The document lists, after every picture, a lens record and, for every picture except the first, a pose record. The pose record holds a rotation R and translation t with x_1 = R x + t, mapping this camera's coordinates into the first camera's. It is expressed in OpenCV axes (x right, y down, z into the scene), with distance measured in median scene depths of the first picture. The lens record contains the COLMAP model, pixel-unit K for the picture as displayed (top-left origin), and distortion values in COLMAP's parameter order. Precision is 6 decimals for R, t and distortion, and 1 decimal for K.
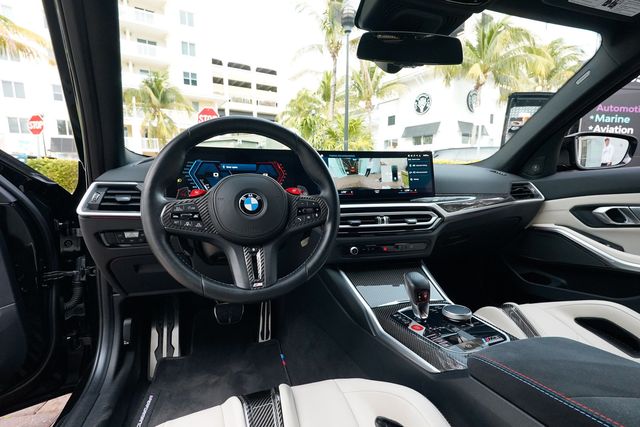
lens RADIAL K [[292.7, 0, 320.6], [0, 292.7, 212.9], [0, 0, 1]] dist [-0.000244, 0.000689]
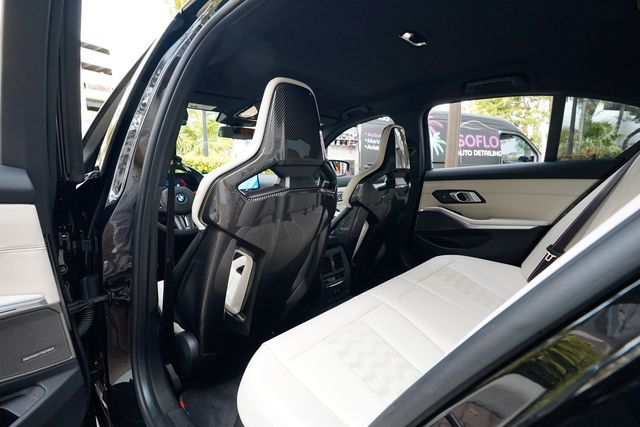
lens RADIAL K [[292.7, 0, 320.6], [0, 292.7, 212.9], [0, 0, 1]] dist [-0.000244, 0.000689]
pose [[0.898532, -0.073765, 0.432664, -0.152964], [0.068526, 0.997264, 0.027714, 0.065062], [-0.433525, 0.004747, 0.901129, -1.142463]]
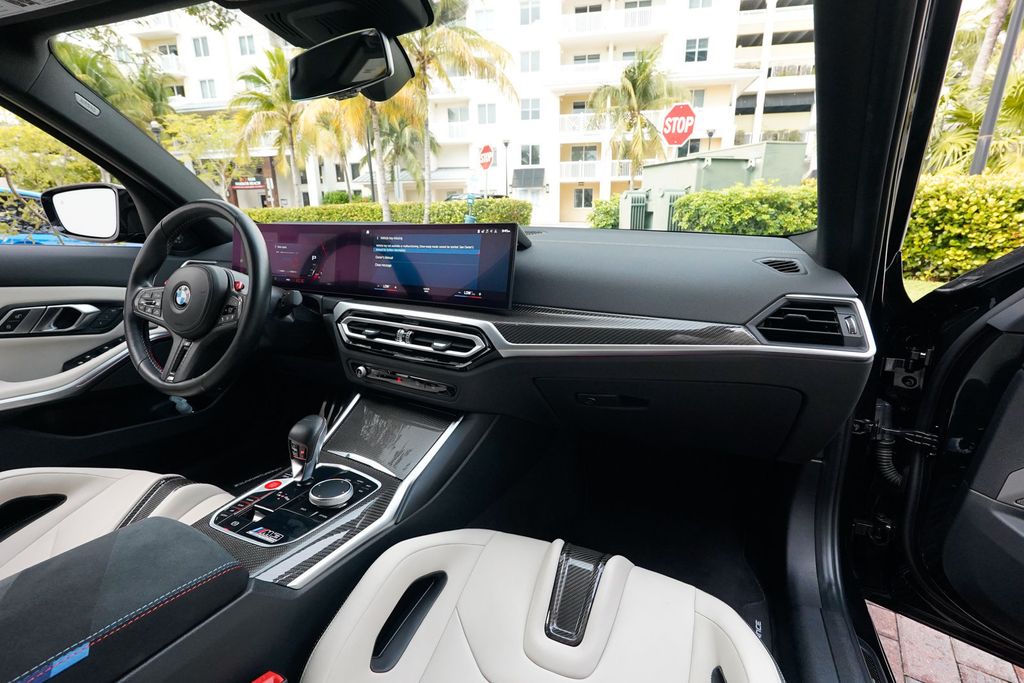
lens RADIAL K [[472.0, 0, 511.6], [0, 472.0, 342.9], [0, 0, 1]] dist [-0.018104, 0.010070]
pose [[0.722436, 0.176646, -0.668493, 1.024772], [-0.082675, 0.981948, 0.170129, -0.149334], [0.686477, -0.067640, 0.723998, 0.390059]]
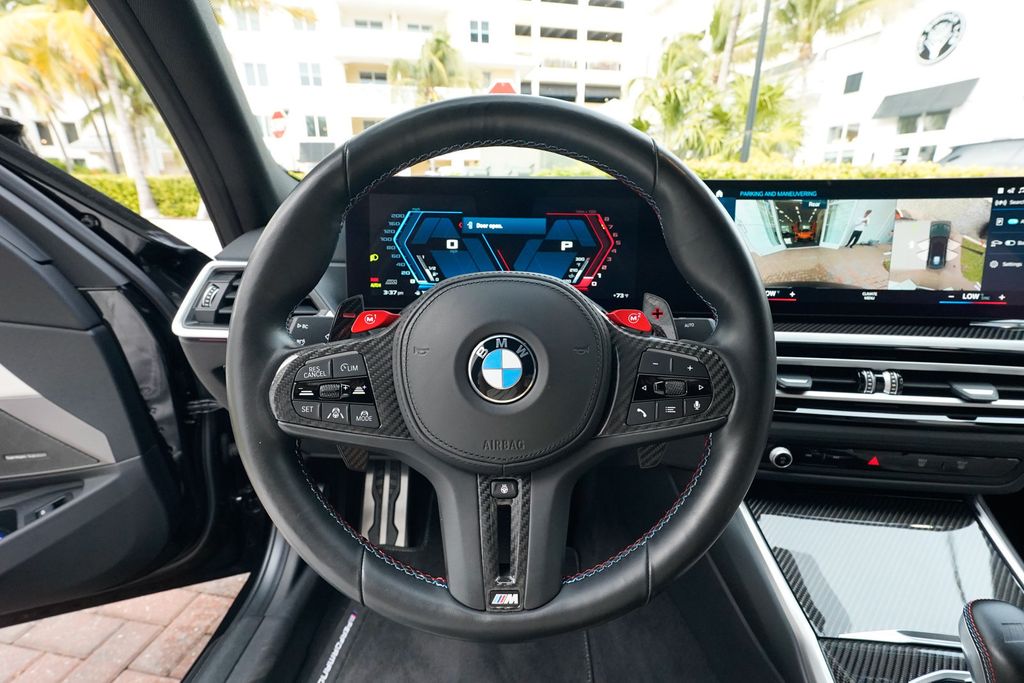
lens RADIAL K [[472.0, 0, 511.6], [0, 472.0, 342.9], [0, 0, 1]] dist [-0.018104, 0.010070]
pose [[0.941692, 0.104920, -0.319699, -0.032688], [-0.047337, 0.982002, 0.182842, -0.101096], [0.333129, -0.157048, 0.929710, 0.307403]]
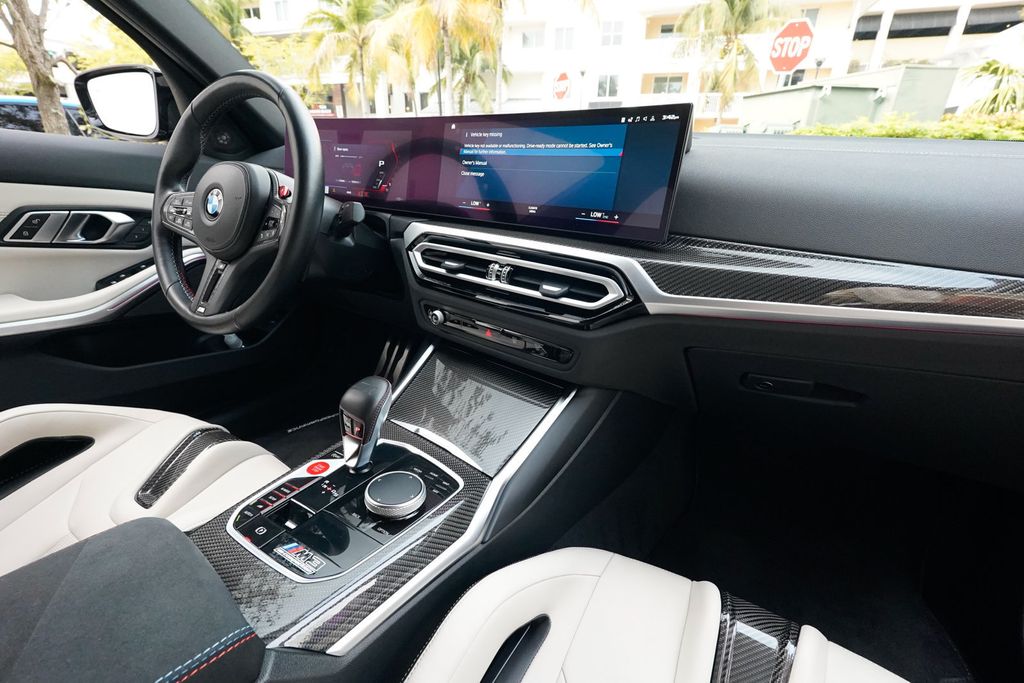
lens RADIAL K [[472.0, 0, 511.6], [0, 472.0, 342.9], [0, 0, 1]] dist [-0.018104, 0.010070]
pose [[0.622246, 0.307390, -0.719945, 0.755002], [-0.122851, 0.946629, 0.297996, -0.090980], [0.773122, -0.096981, 0.626799, 0.511215]]
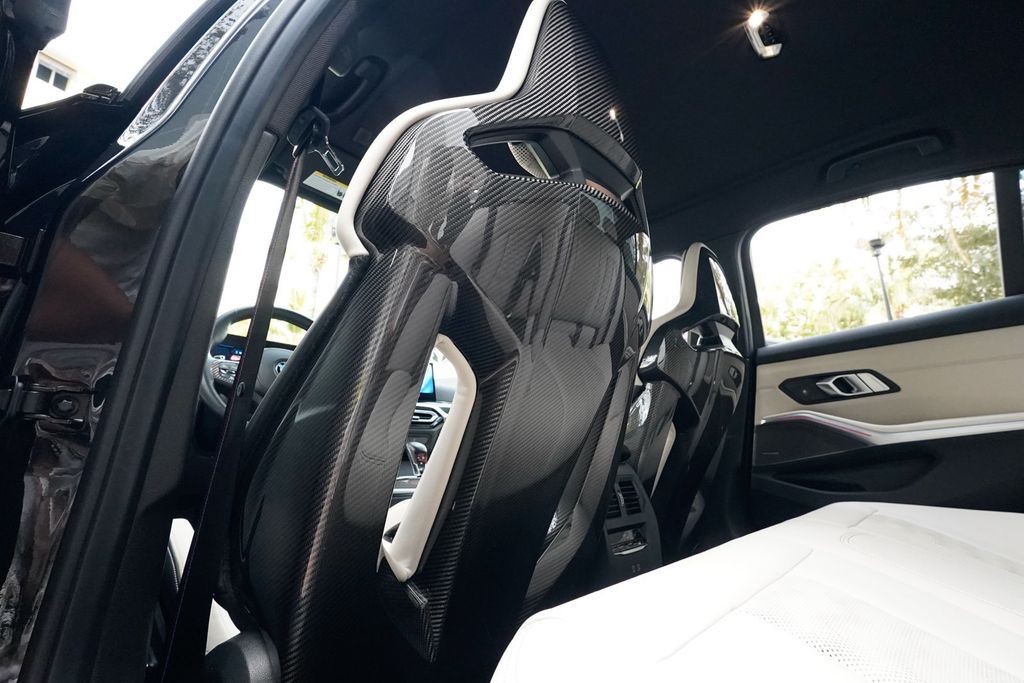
lens RADIAL K [[472.0, 0, 511.6], [0, 472.0, 342.9], [0, 0, 1]] dist [-0.018104, 0.010070]
pose [[0.886677, 0.102330, 0.450923, -0.169871], [0.065729, 0.937407, -0.341976, 0.370444], [-0.457693, 0.332861, 0.824452, -0.684773]]
